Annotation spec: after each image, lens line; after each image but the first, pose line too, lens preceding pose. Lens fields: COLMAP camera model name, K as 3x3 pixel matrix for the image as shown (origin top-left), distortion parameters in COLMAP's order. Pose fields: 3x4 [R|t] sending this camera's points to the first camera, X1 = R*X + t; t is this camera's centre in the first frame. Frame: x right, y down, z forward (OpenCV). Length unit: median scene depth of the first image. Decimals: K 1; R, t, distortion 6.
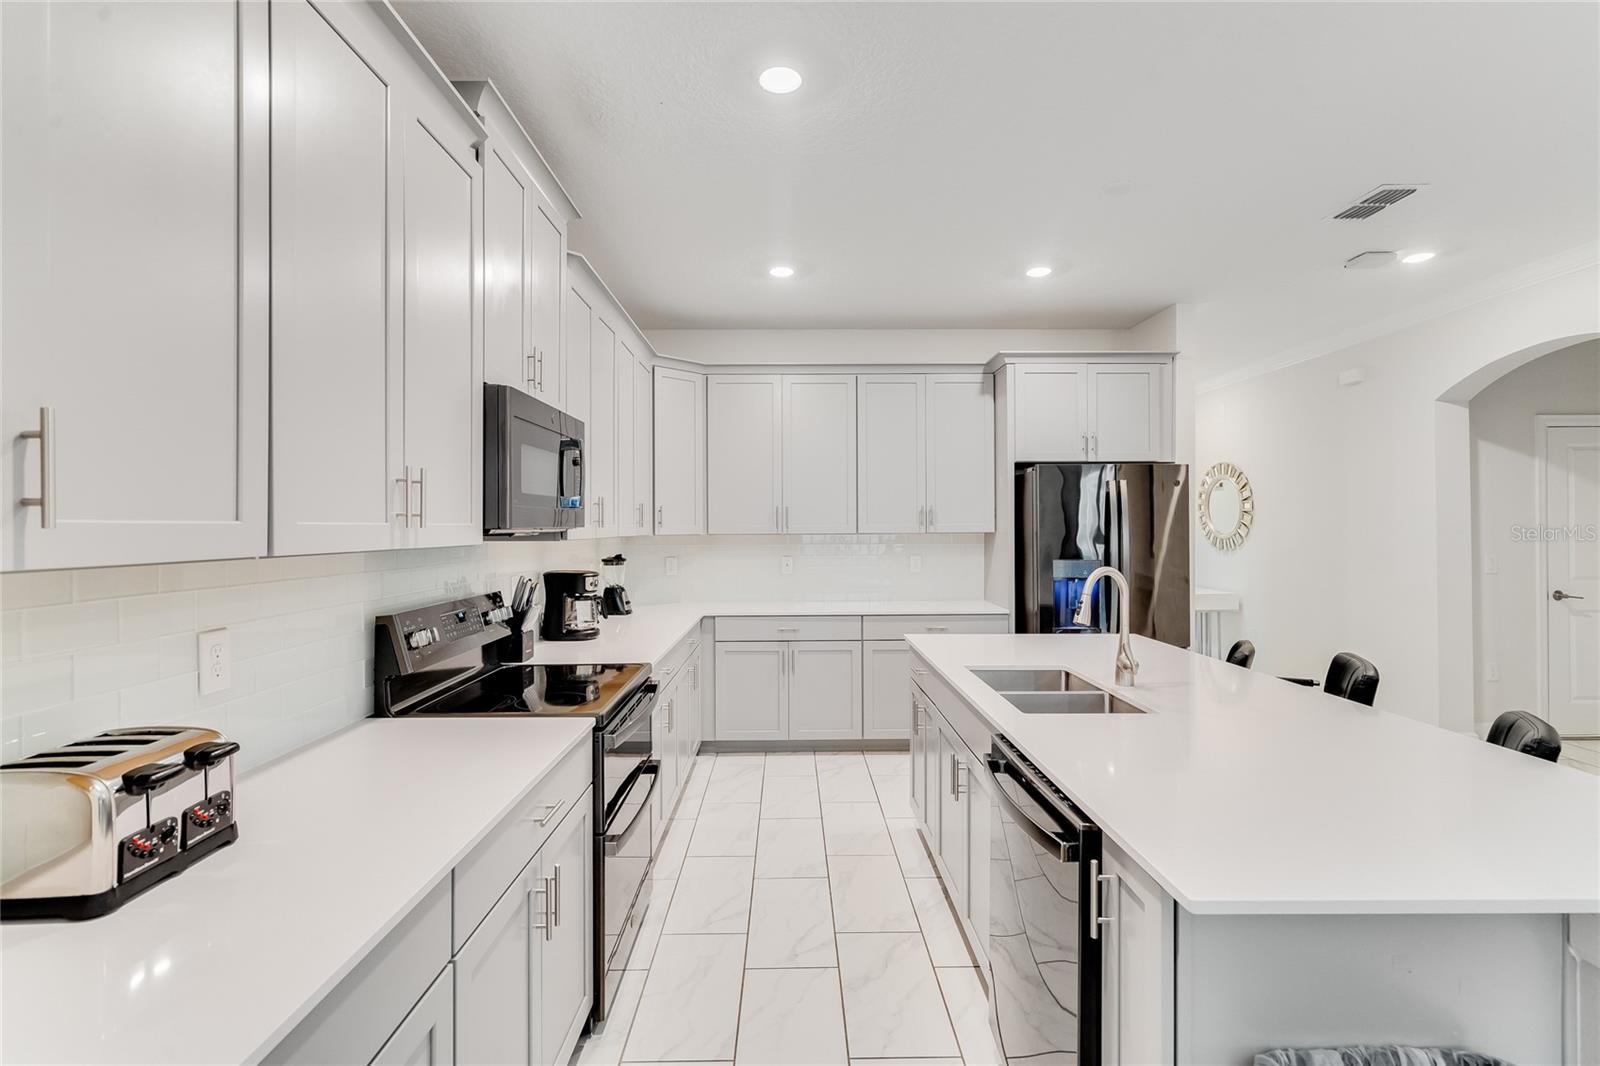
lens RADIAL K [[727.9, 0, 798.9], [0, 727.9, 525.0], [0, 0, 1]] dist [-0.001935, -0.000115]
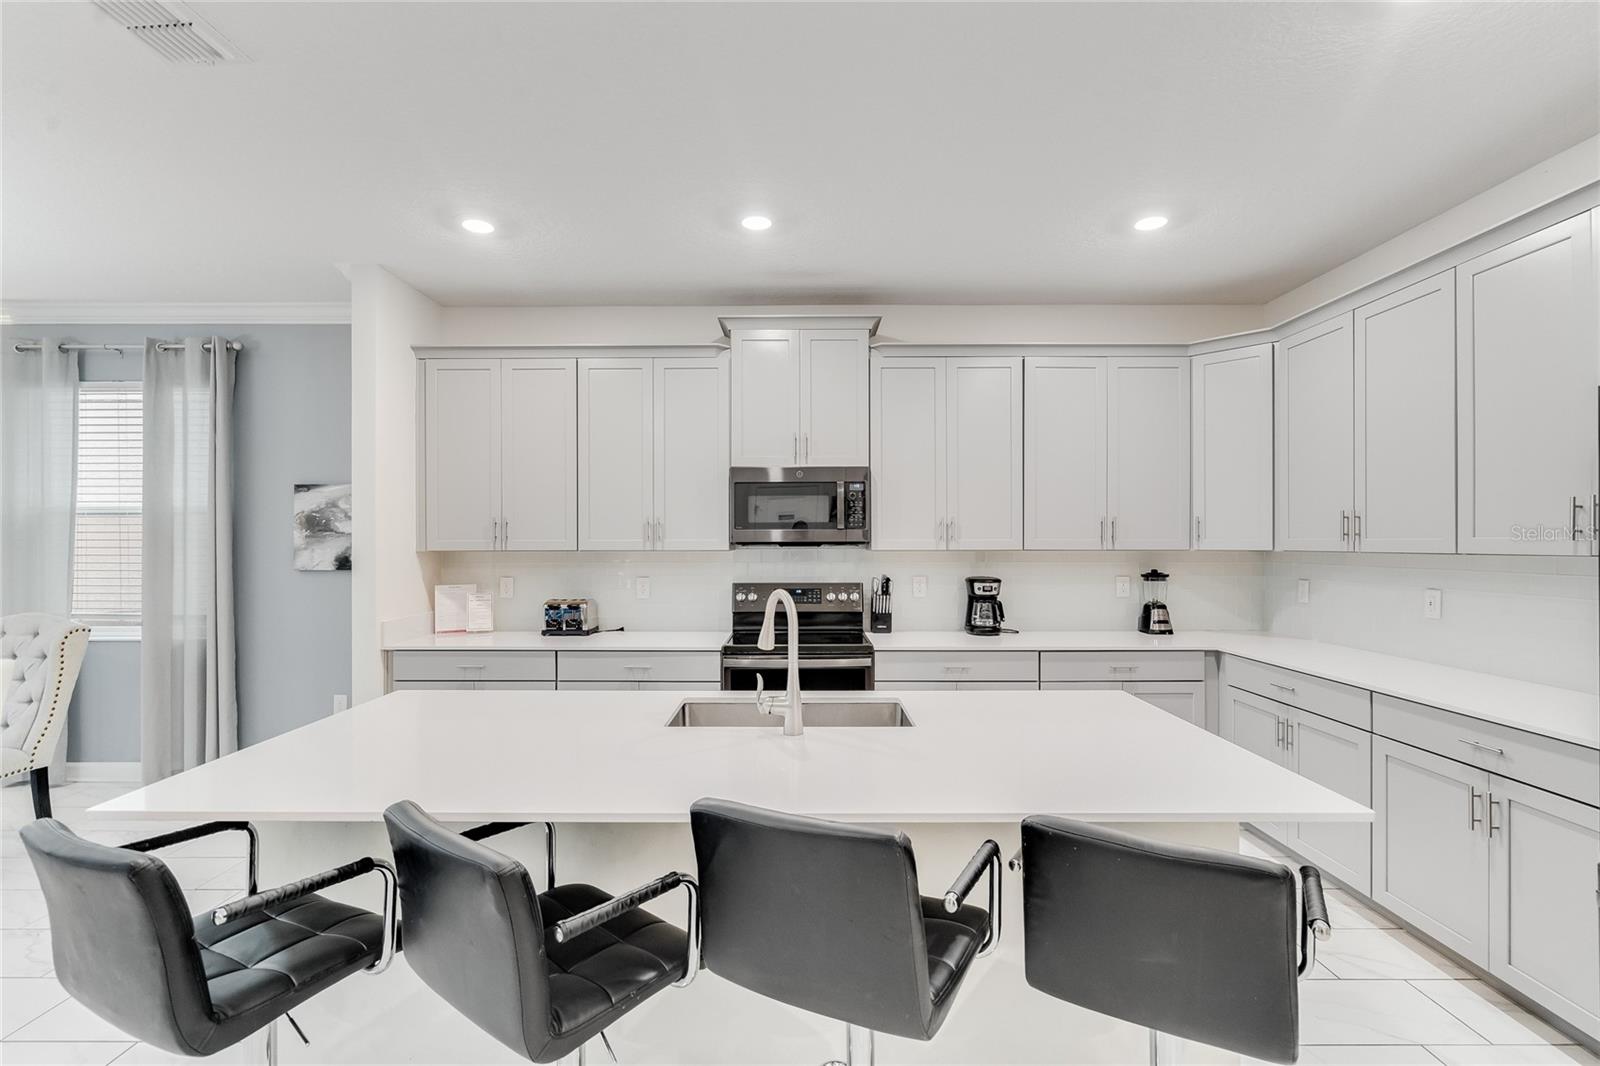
lens RADIAL K [[754.0, 0, 791.9], [0, 754.0, 542.6], [0, 0, 1]] dist [0.000601, 0.000452]
pose [[-0.010679, 0.006730, -0.999920, 0.718321], [0.003767, 0.999971, 0.006691, -0.002920], [0.999936, -0.003695, -0.010704, 0.537652]]
